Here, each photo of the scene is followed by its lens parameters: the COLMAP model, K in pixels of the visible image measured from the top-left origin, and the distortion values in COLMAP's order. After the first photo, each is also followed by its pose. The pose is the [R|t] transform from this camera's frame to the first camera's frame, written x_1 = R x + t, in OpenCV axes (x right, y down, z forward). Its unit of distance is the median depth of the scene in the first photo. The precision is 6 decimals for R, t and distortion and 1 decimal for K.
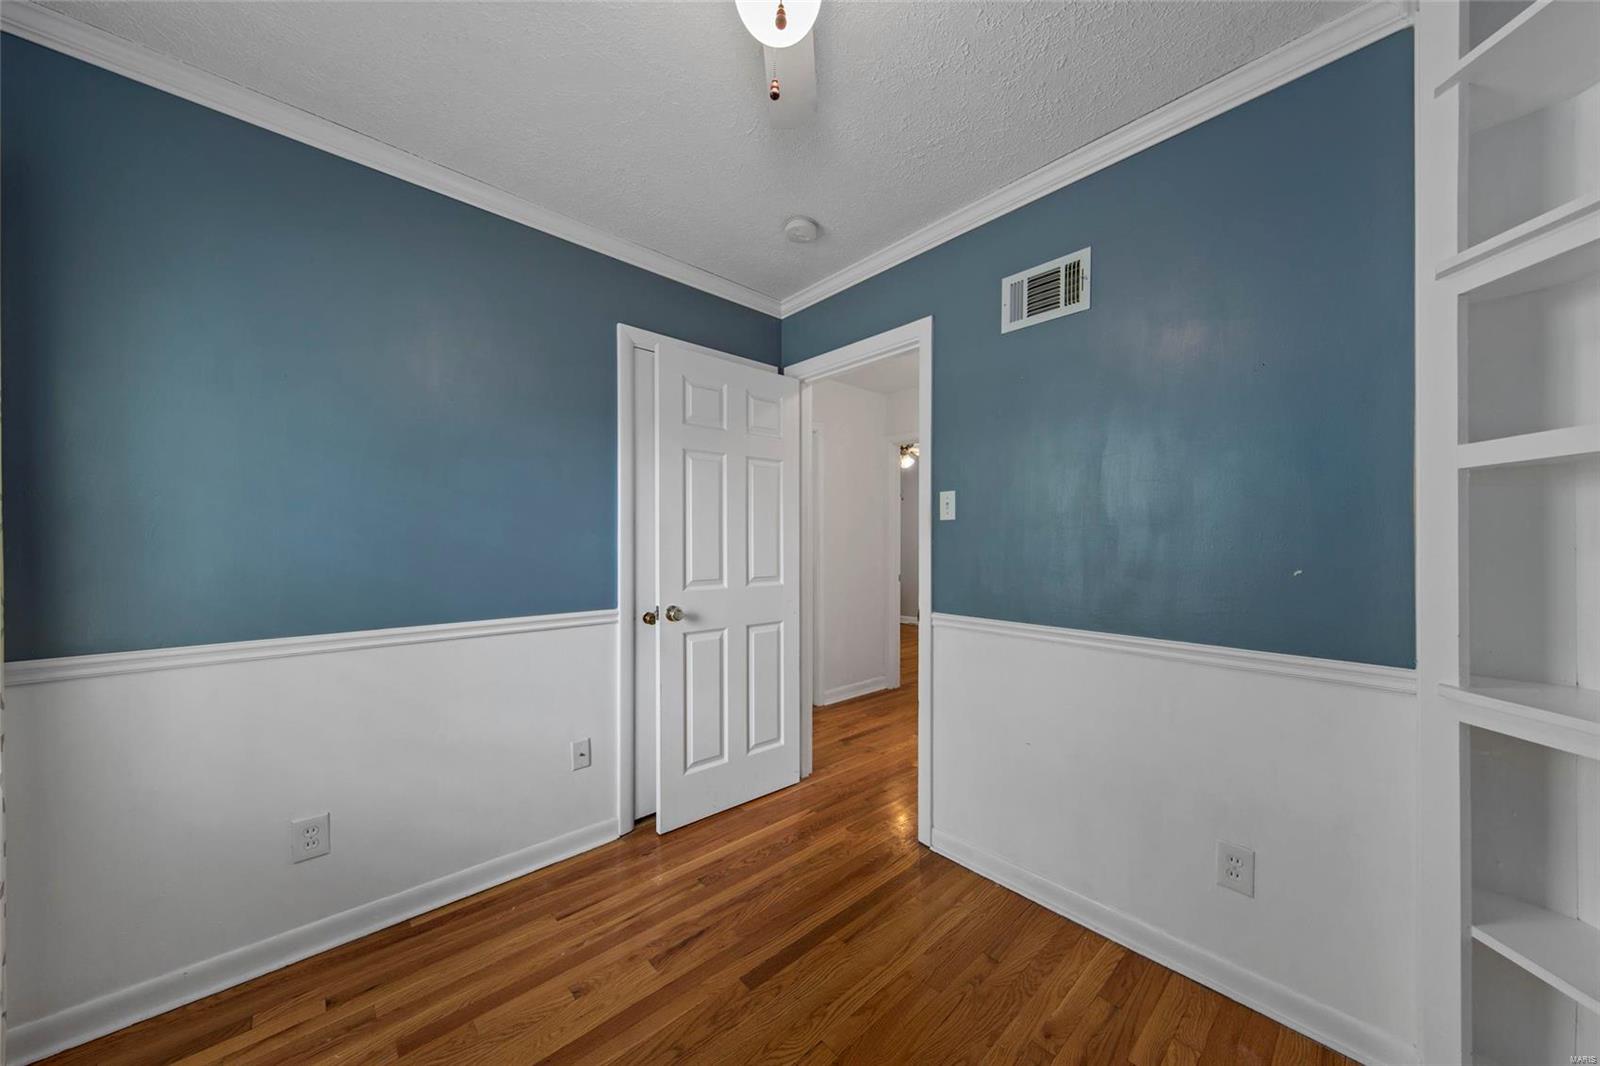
lens RADIAL K [[534.7, 0, 788.6], [0, 534.7, 543.4], [0, 0, 1]] dist [0.002386, 0.000028]
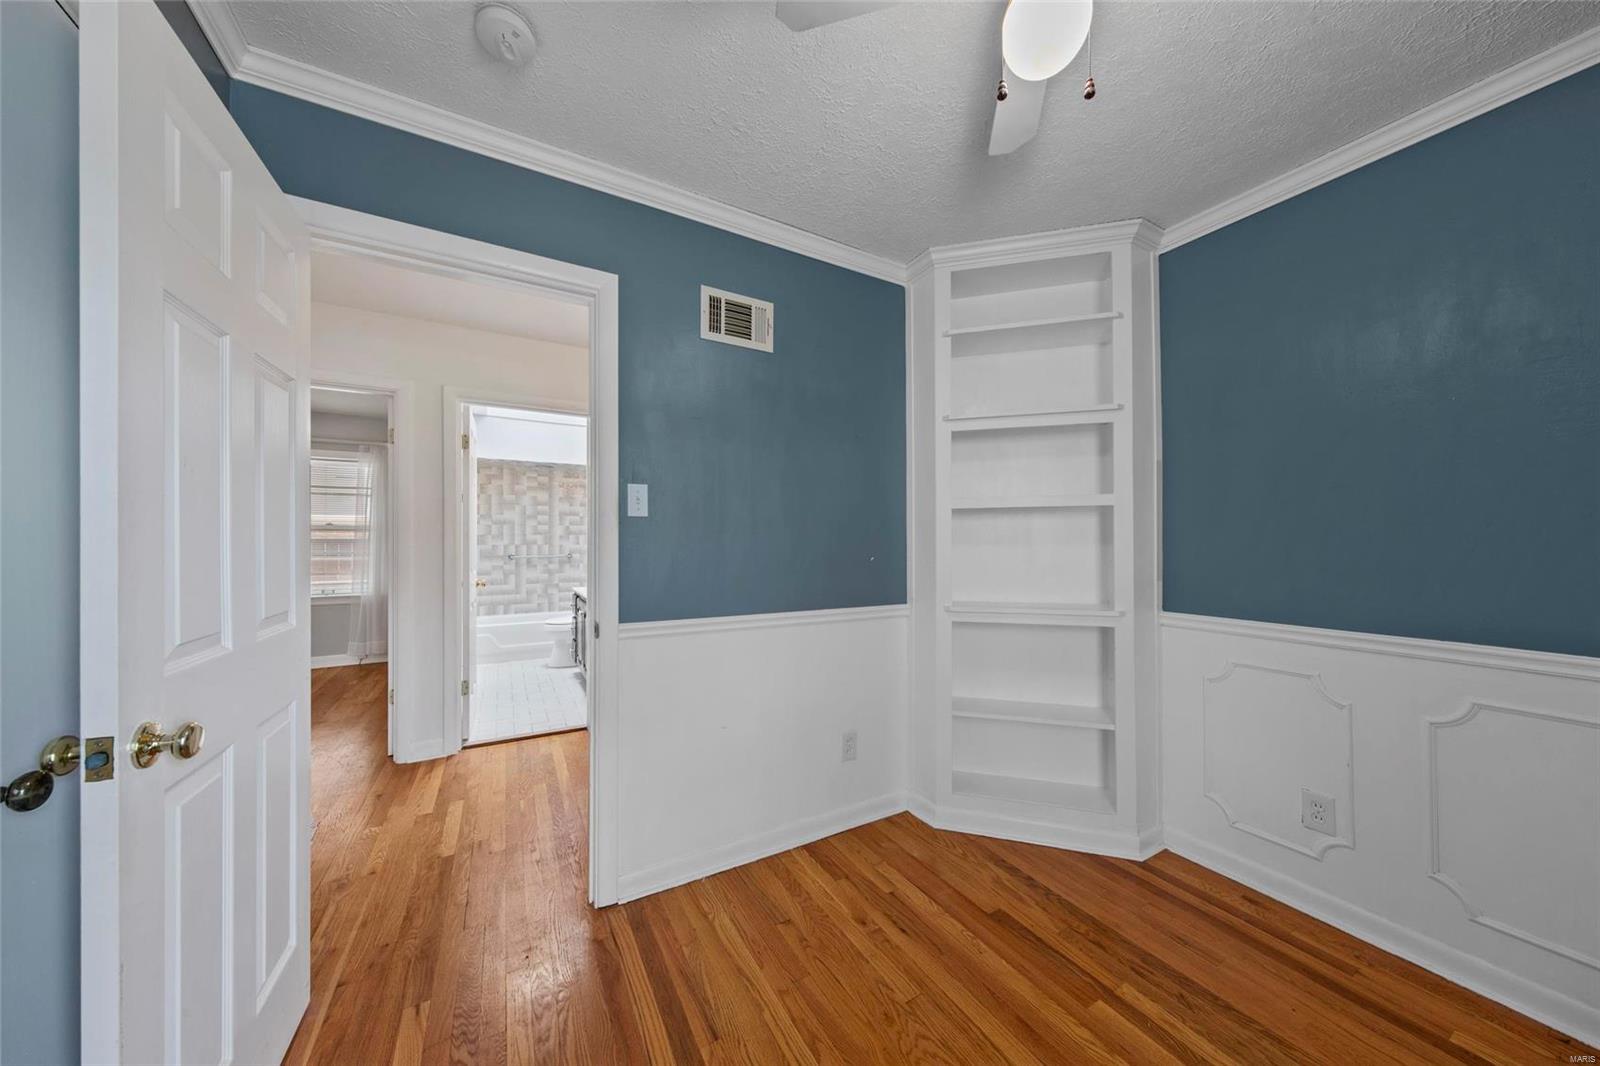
lens RADIAL K [[534.7, 0, 801.2], [0, 534.7, 535.8], [0, 0, 1]] dist [0.002386, 0.000028]
pose [[0.213660, 0.005328, 0.976894, -0.619843], [0.001116, 0.999983, -0.005698, -0.007731], [-0.976907, 0.002307, 0.213650, 0.658891]]
